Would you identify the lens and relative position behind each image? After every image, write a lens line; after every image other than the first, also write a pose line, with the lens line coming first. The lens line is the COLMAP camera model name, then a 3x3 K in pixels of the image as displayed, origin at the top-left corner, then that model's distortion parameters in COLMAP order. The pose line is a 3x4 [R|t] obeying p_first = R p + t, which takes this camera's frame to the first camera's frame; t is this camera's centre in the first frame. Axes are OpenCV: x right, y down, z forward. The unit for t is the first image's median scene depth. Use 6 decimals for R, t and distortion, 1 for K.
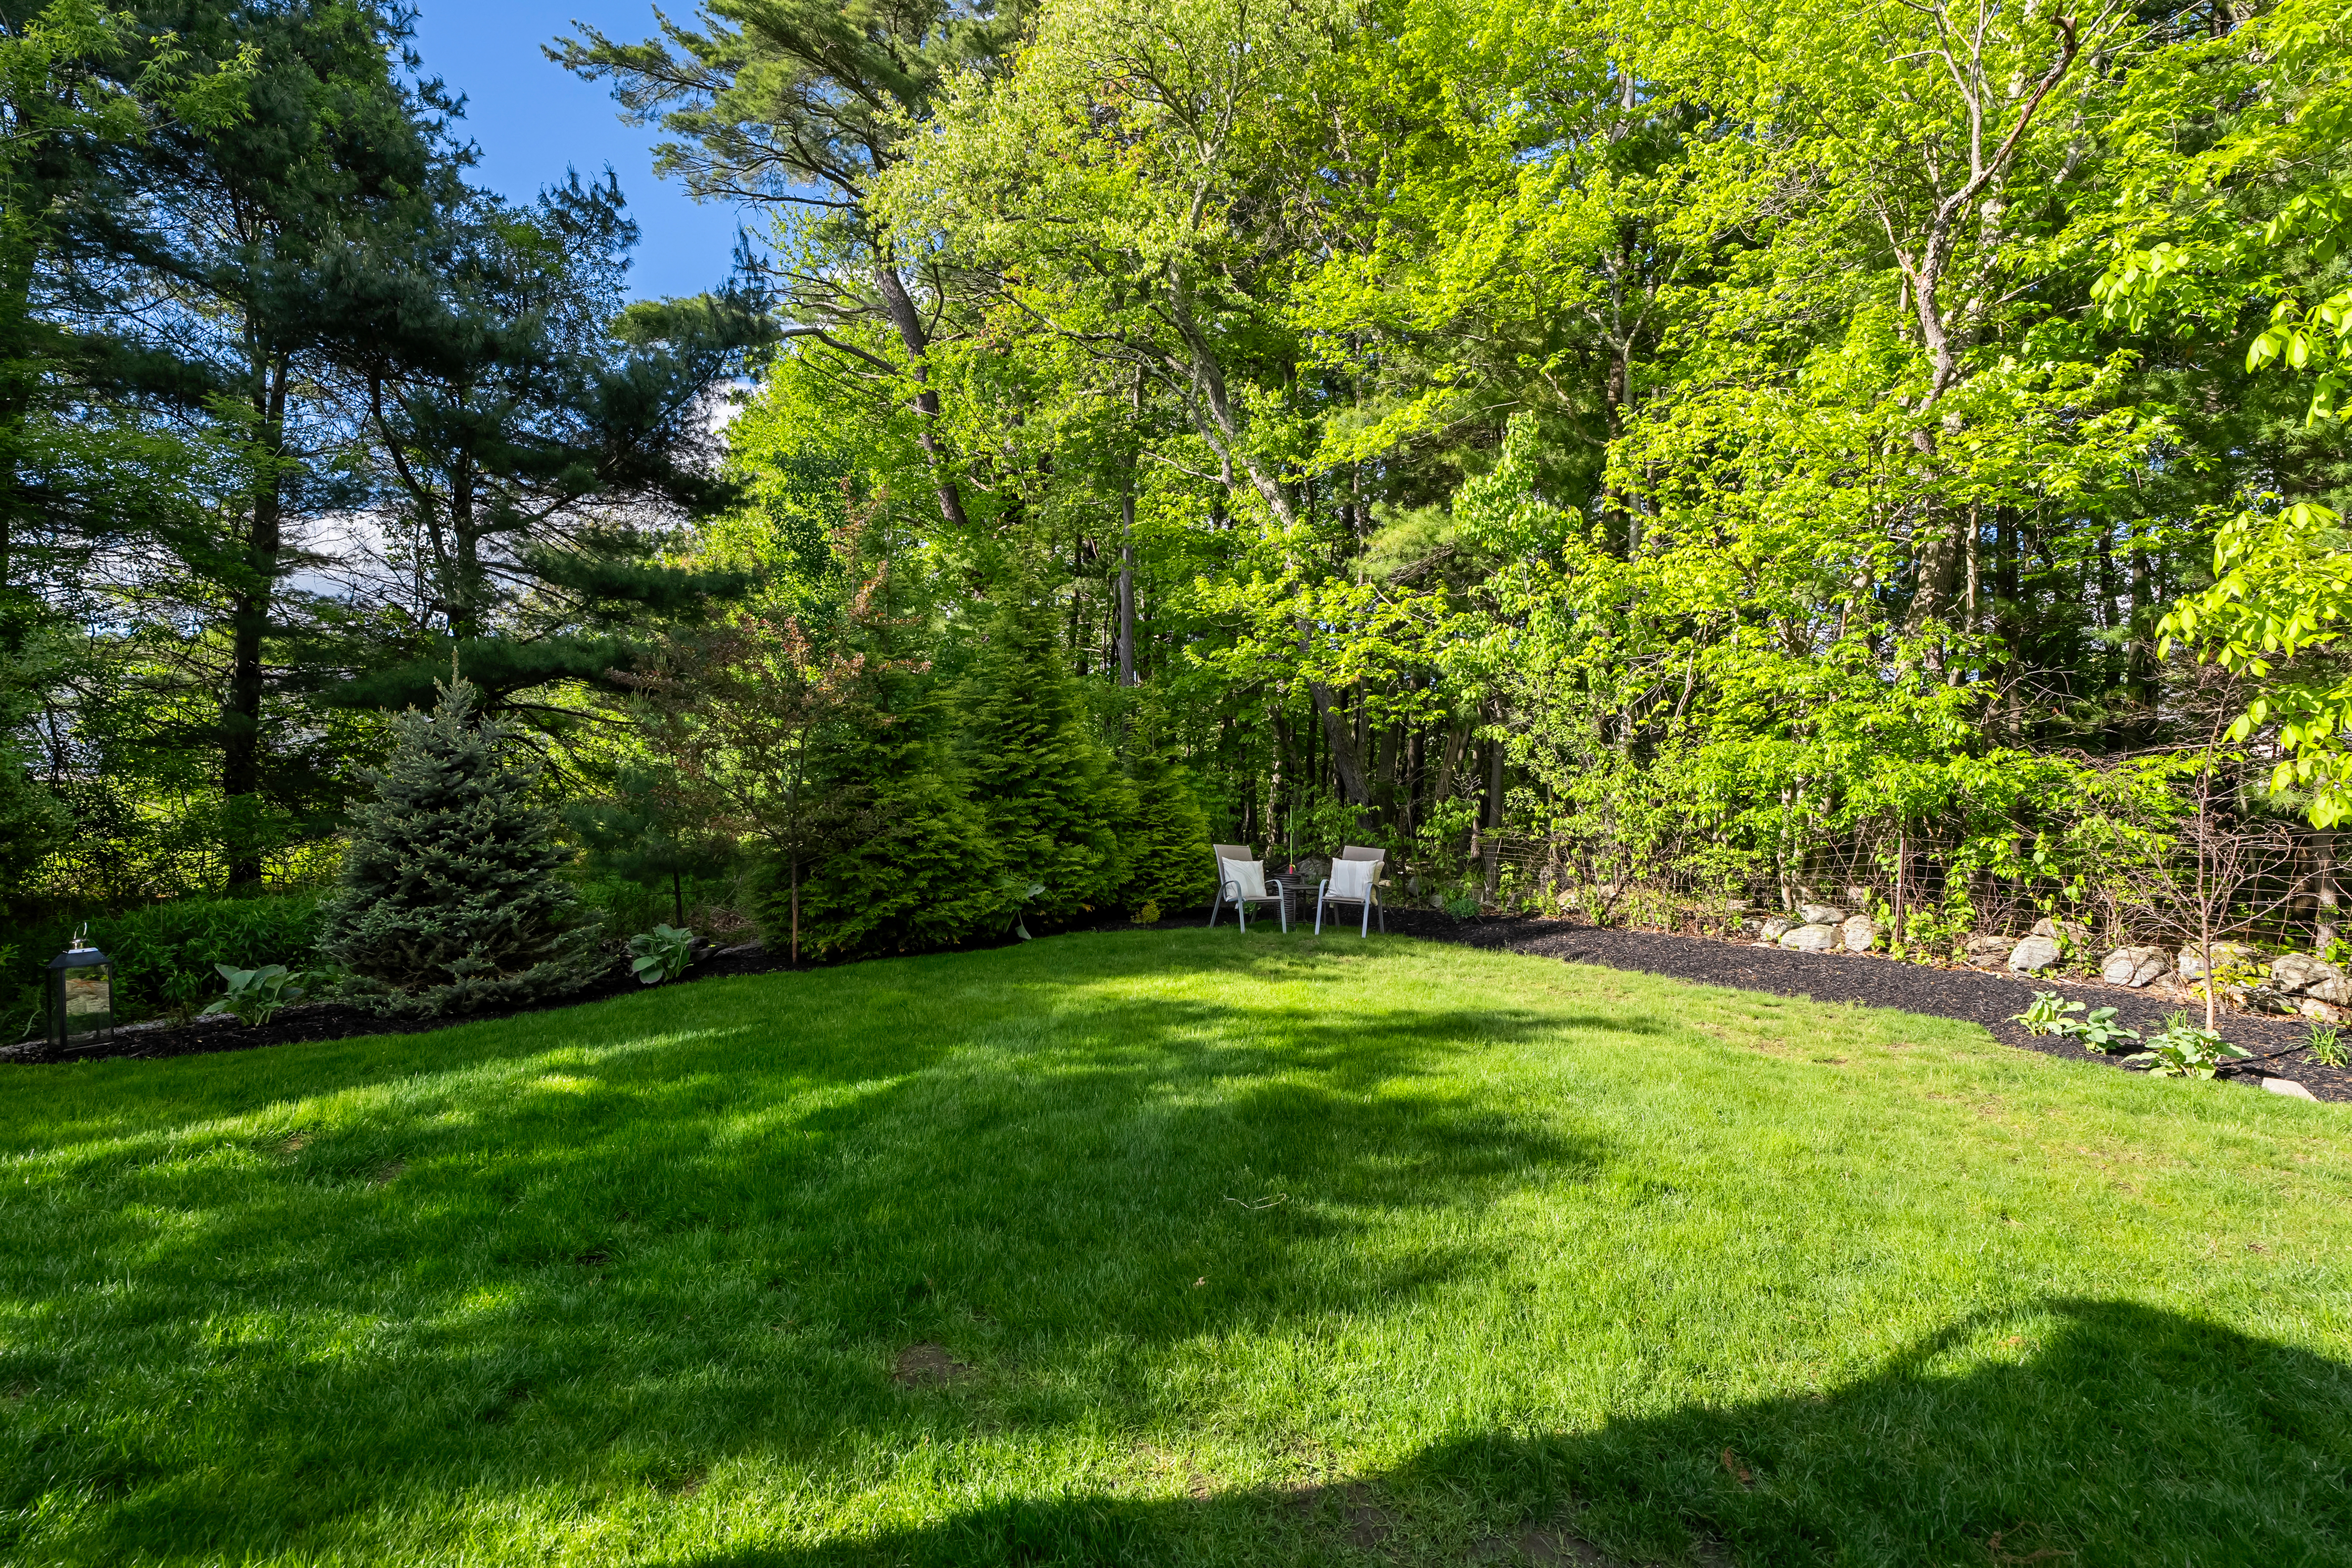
lens RADIAL K [[1093.9, 0, 1161.0], [0, 1093.9, 840.0], [0, 0, 1]] dist [-0.006177, 0.001954]
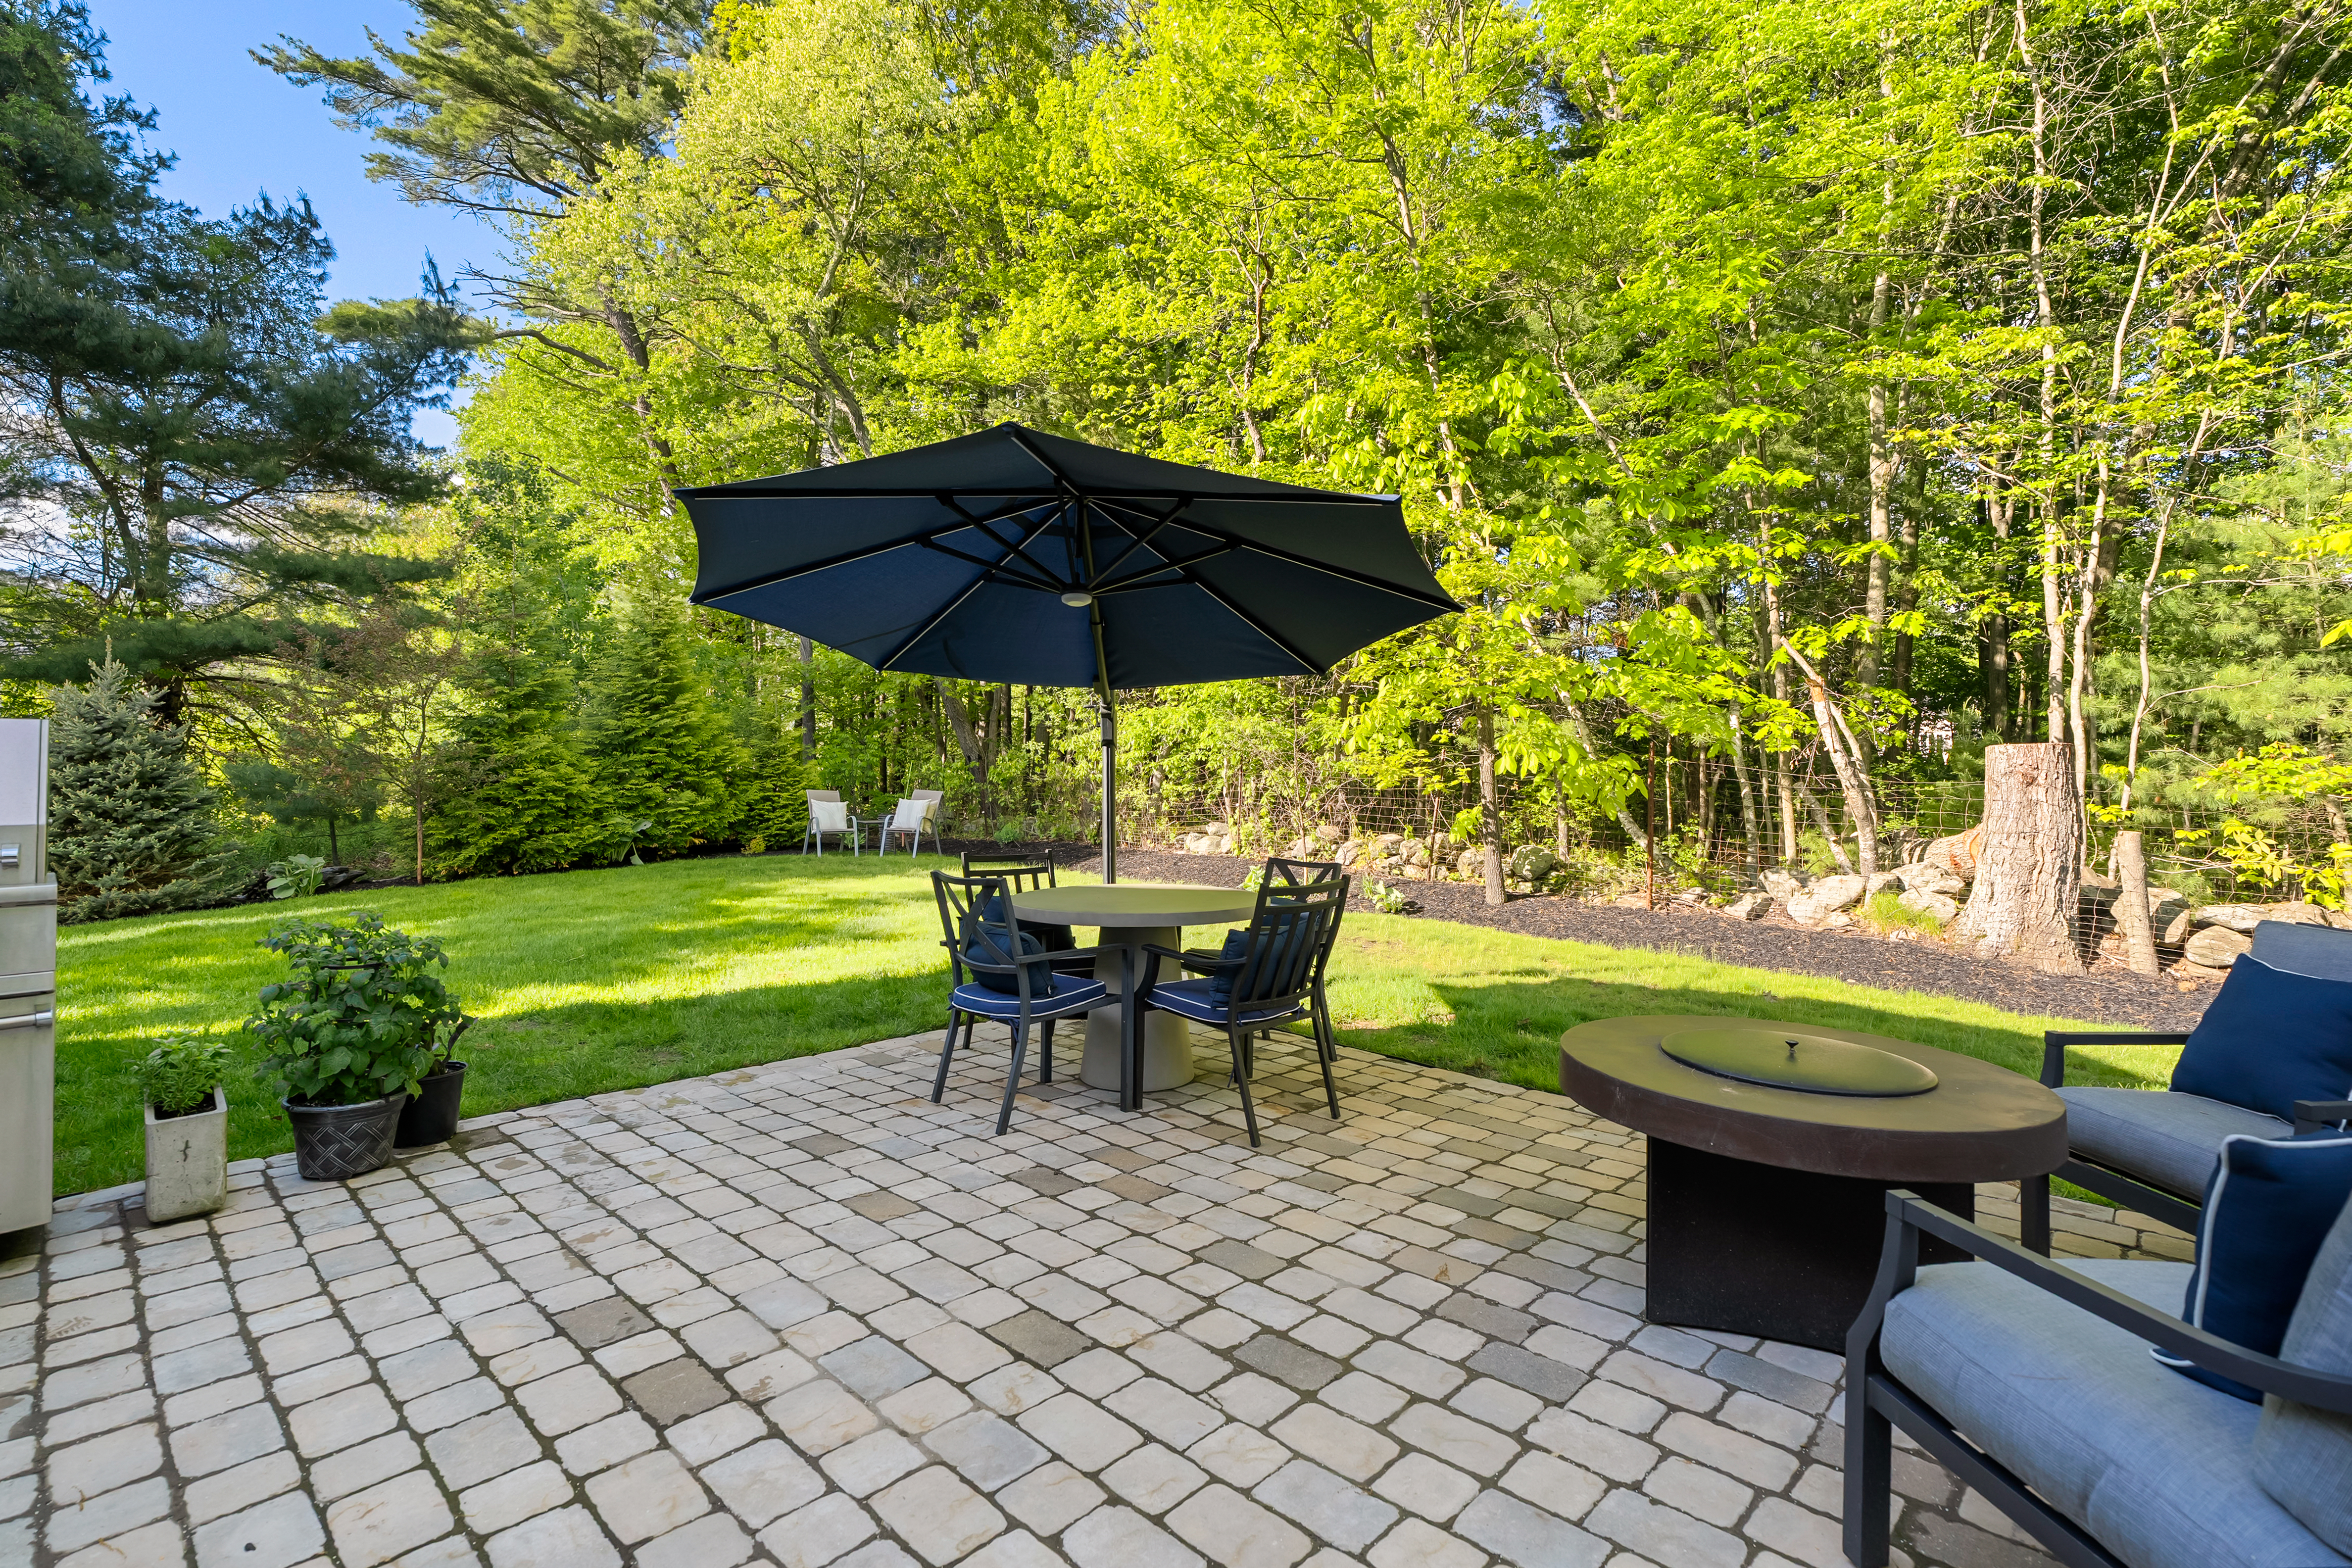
lens RADIAL K [[1093.9, 0, 1182.1], [0, 1093.9, 780.8], [0, 0, 1]] dist [-0.006177, 0.001954]
pose [[0.986407, -0.013326, 0.163781, 0.186345], [0.017424, 0.999569, -0.023614, 0.021665], [-0.163396, 0.026146, 0.986214, -0.222669]]
